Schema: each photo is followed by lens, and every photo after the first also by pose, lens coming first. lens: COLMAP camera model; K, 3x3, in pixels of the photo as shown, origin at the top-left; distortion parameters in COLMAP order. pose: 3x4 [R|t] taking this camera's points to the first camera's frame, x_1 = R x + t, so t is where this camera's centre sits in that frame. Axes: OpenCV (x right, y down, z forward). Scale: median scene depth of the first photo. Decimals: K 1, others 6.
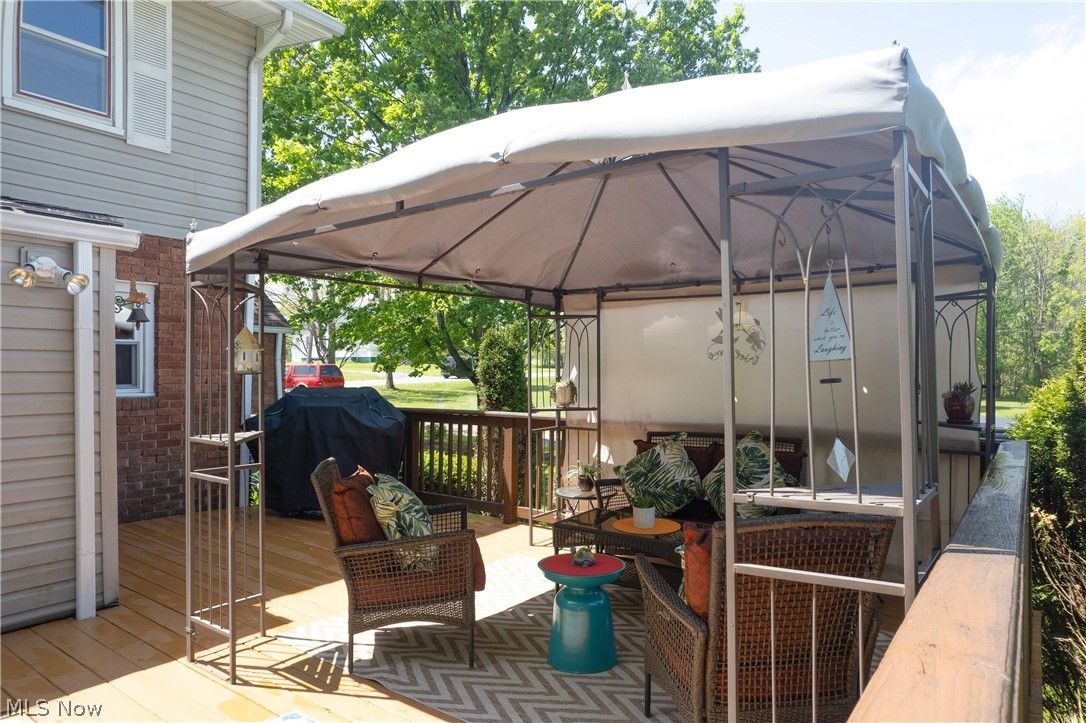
lens RADIAL K [[693.1, 0, 543.0], [0, 693.1, 361.5], [0, 0, 1]] dist [-0.082440, 0.074103]
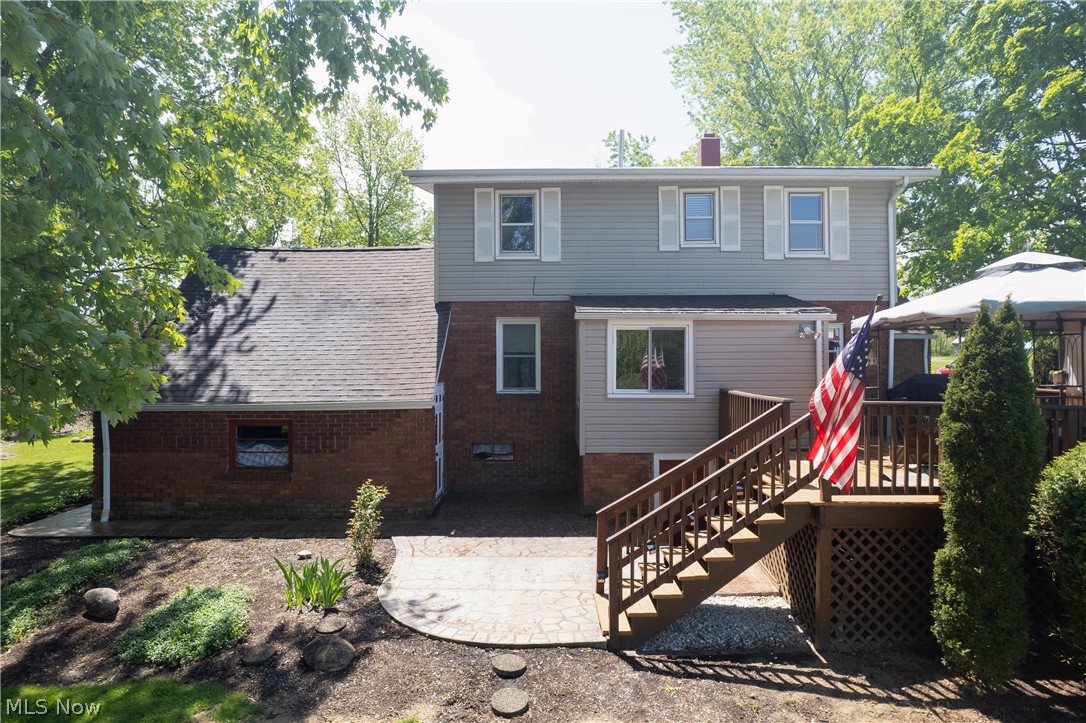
lens RADIAL K [[693.1, 0, 543.0], [0, 693.1, 361.5], [0, 0, 1]] dist [-0.082440, 0.074103]
pose [[0.585339, -0.007135, -0.810757, 0.682461], [0.016240, 0.999864, 0.002925, -0.022322], [0.810626, -0.014879, 0.585375, -1.135933]]
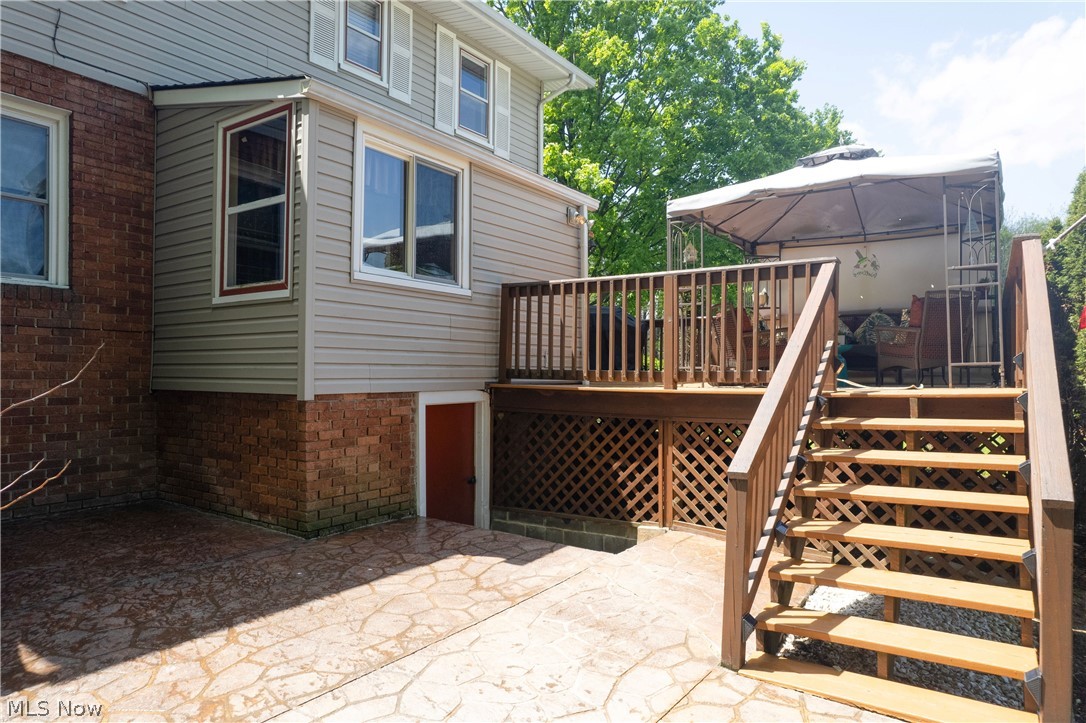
lens RADIAL K [[693.1, 0, 543.0], [0, 693.1, 361.5], [0, 0, 1]] dist [-0.082440, 0.074103]
pose [[0.999117, -0.001699, 0.041978, -0.623128], [0.001643, 0.999998, 0.001376, 0.208474], [-0.041981, -0.001306, 0.999118, -0.777995]]
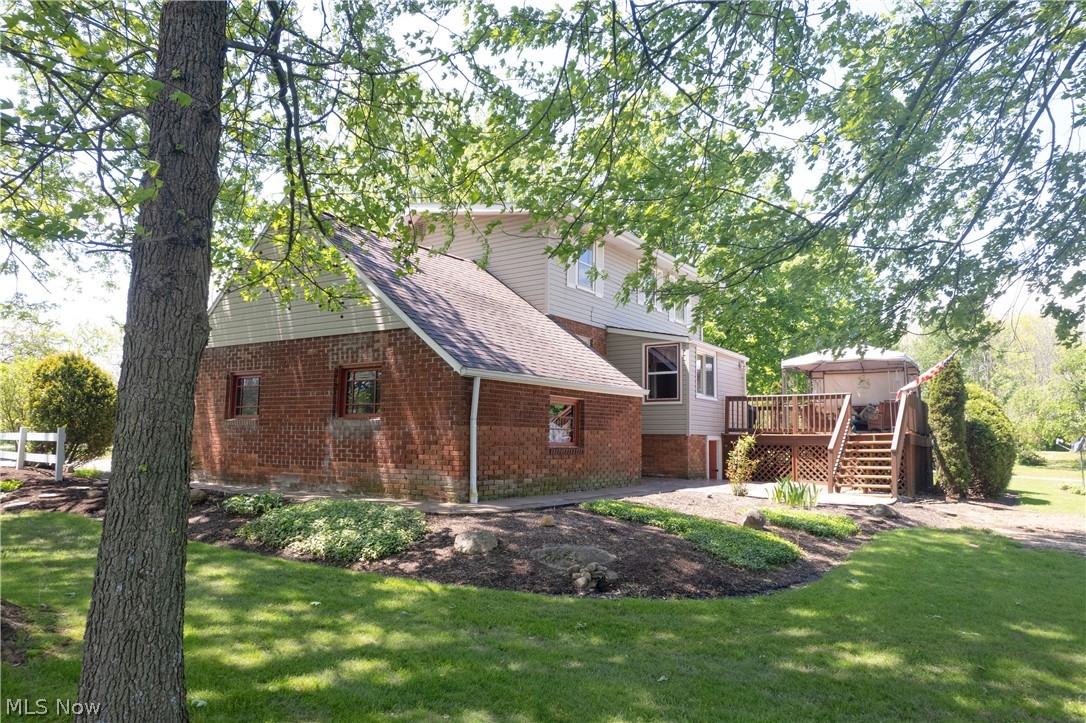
lens RADIAL K [[693.1, 0, 543.0], [0, 693.1, 361.5], [0, 0, 1]] dist [-0.082440, 0.074103]
pose [[0.999681, 0.011308, 0.022603, -1.574173], [-0.008953, 0.994772, -0.101729, 0.248153], [-0.023635, 0.101494, 0.994555, -2.767977]]
